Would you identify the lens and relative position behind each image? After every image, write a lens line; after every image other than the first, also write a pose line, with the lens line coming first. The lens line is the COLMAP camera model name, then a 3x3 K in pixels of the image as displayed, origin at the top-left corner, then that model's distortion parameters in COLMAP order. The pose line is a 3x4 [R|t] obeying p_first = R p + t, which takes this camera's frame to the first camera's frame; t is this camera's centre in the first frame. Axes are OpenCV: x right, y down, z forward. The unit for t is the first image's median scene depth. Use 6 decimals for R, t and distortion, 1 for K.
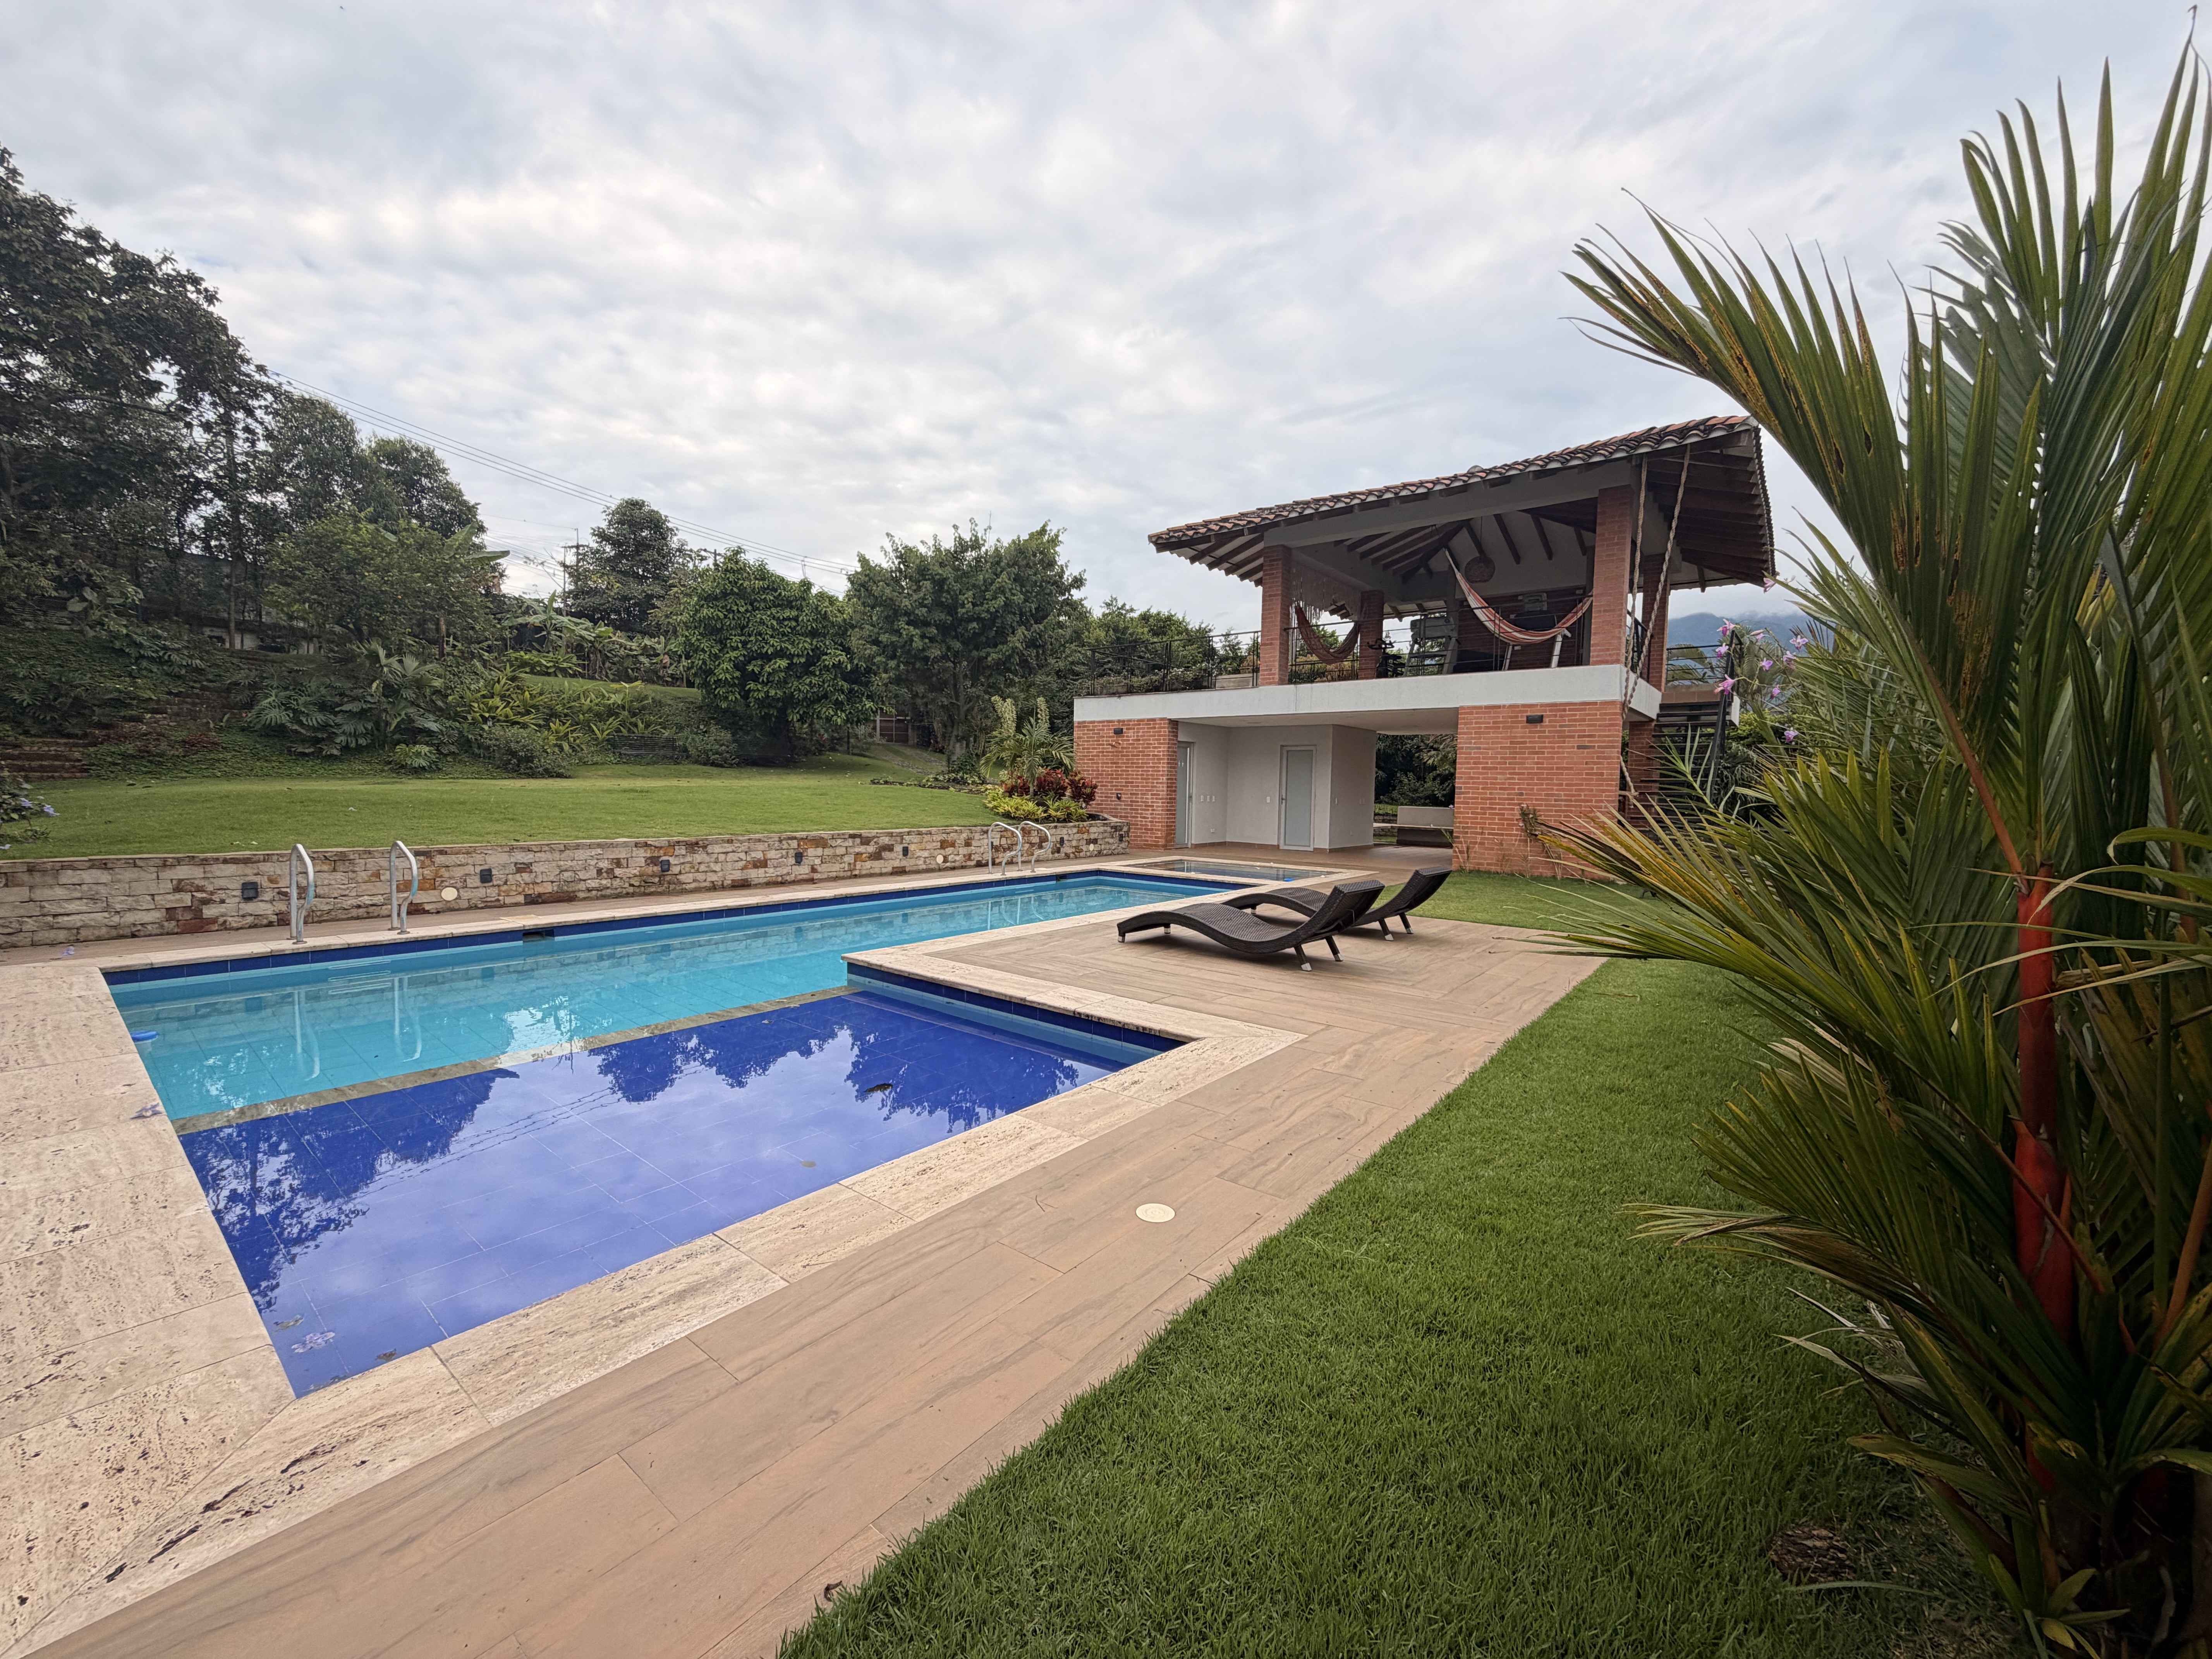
lens RADIAL K [[883.1, 0, 1105.0], [0, 883.1, 830.3], [0, 0, 1]] dist [0.002019, -0.000172]
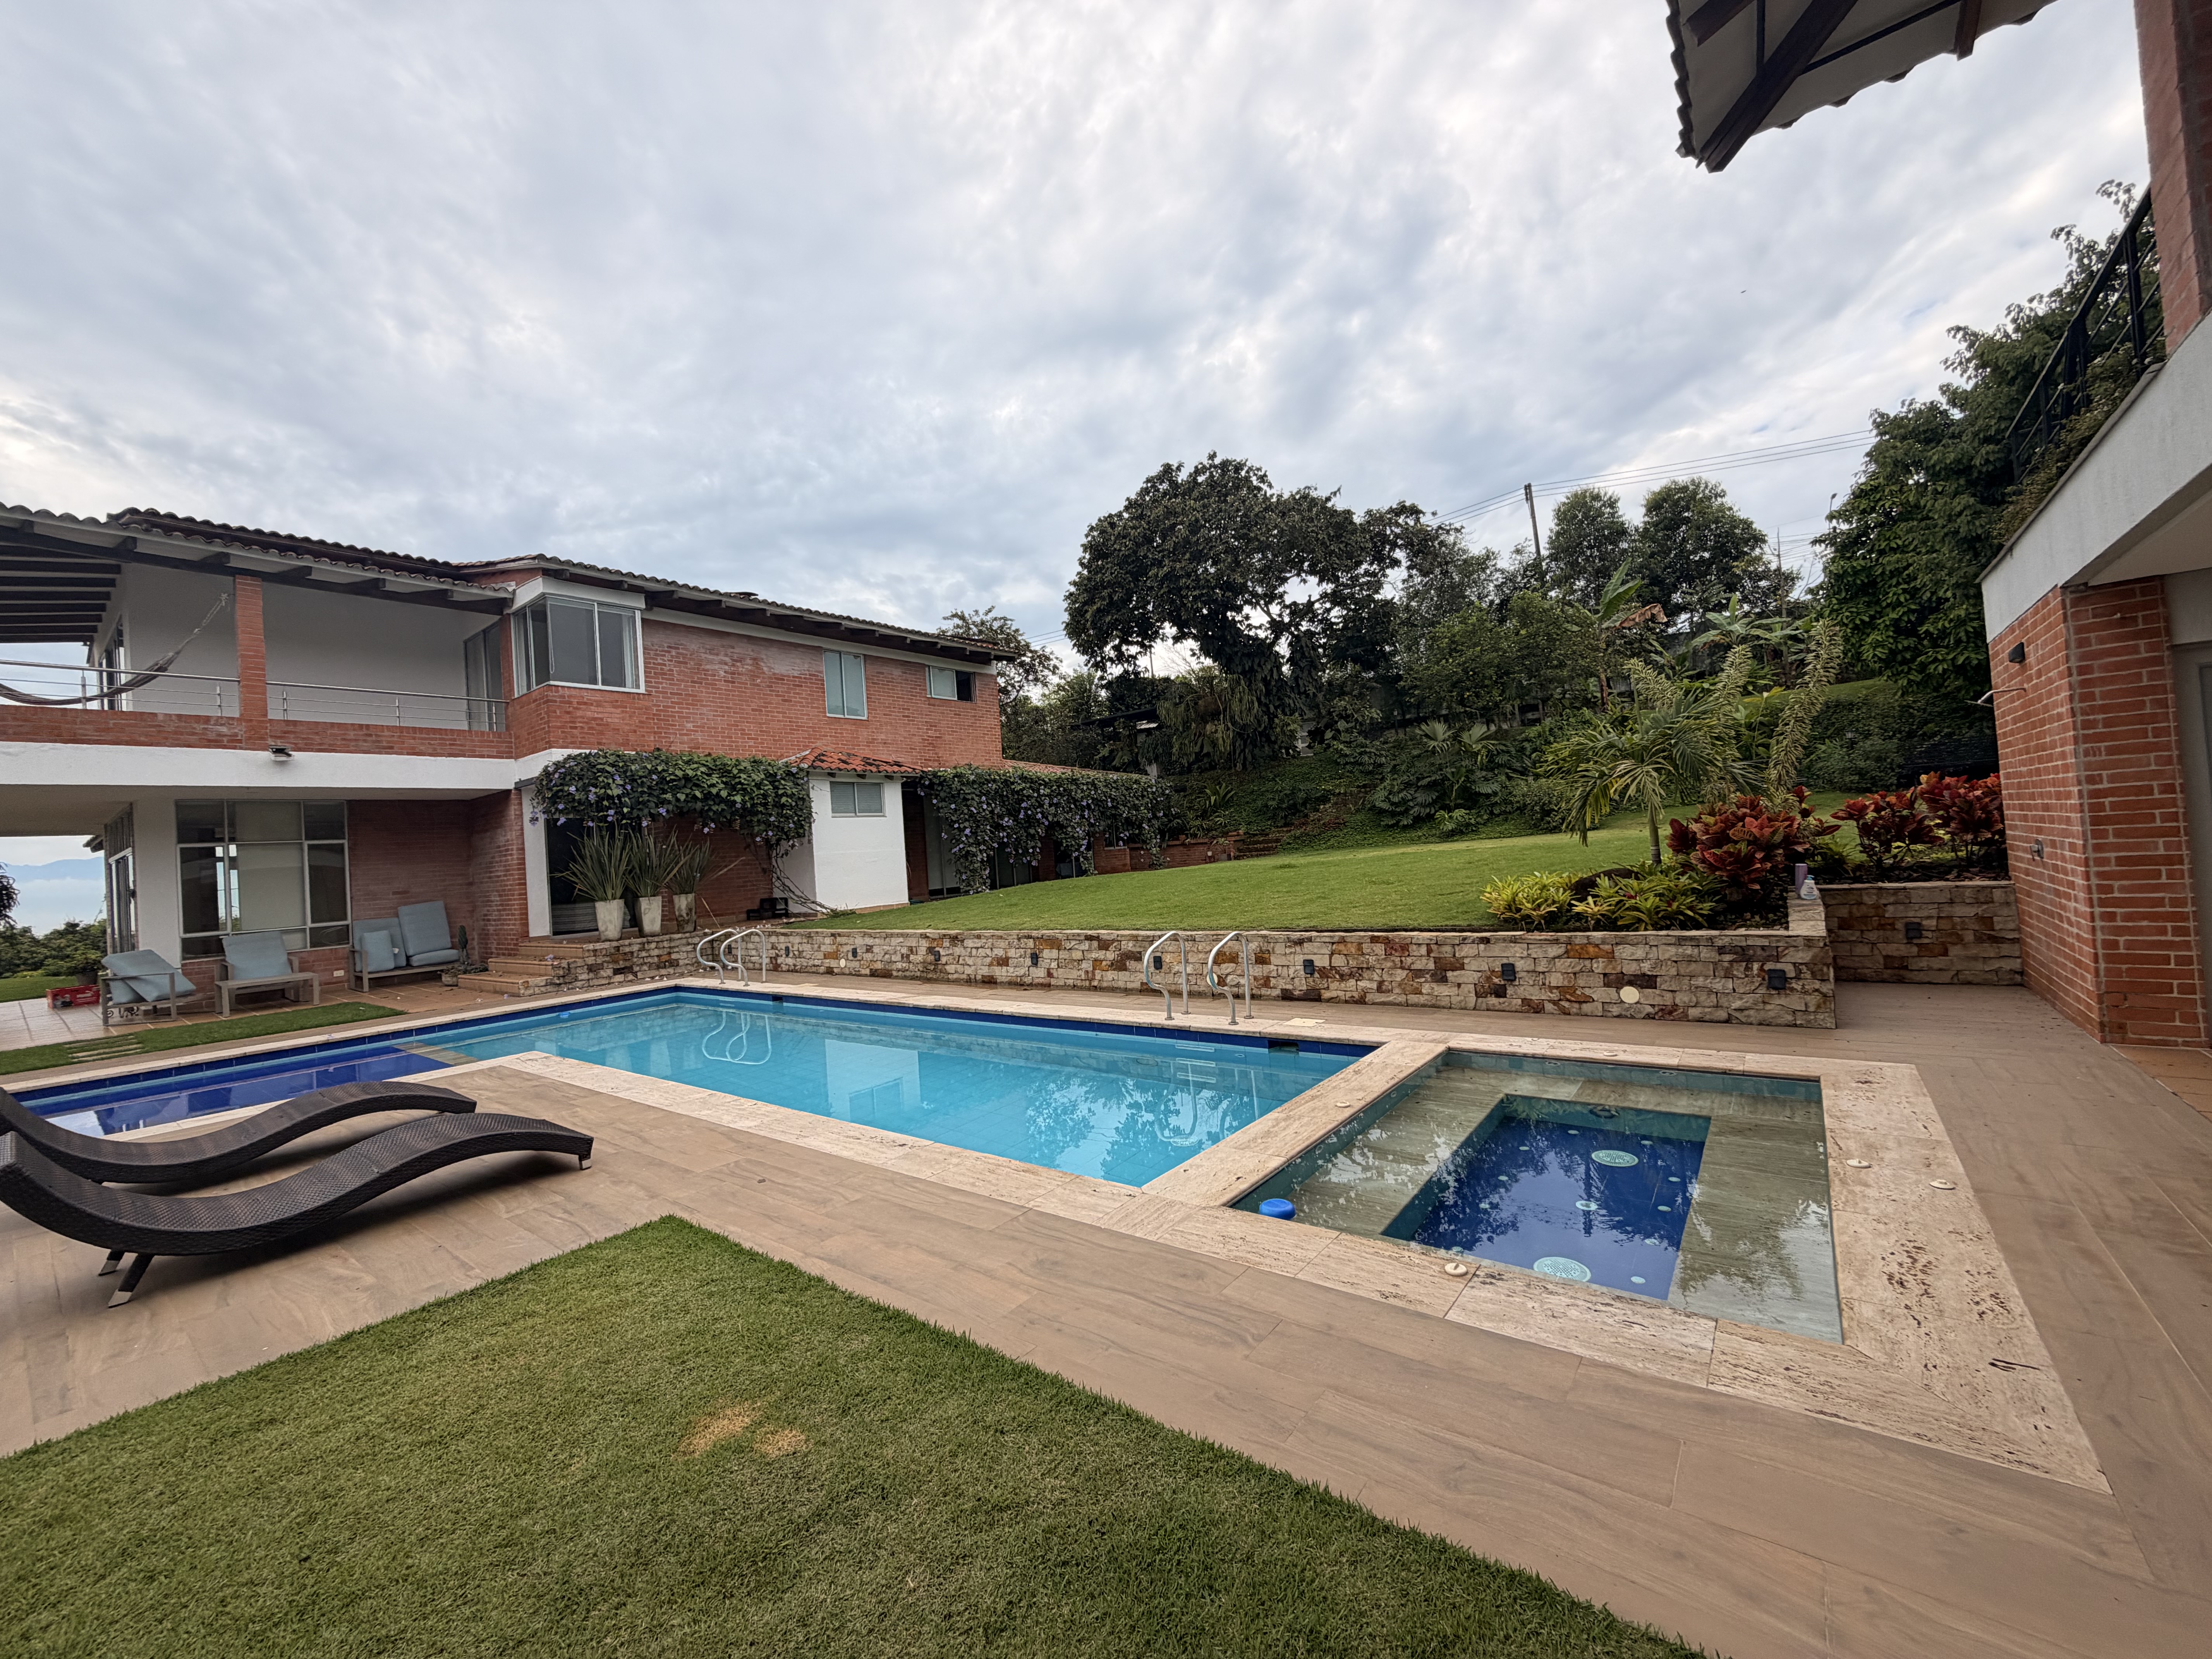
lens RADIAL K [[883.1, 0, 1104.5], [0, 883.1, 830.2], [0, 0, 1]] dist [0.002019, -0.000172]
pose [[0.006477, -0.042939, -0.999057, 0.526559], [0.013803, 0.998986, -0.042846, -0.057019], [0.999884, -0.013512, 0.007063, 1.002493]]
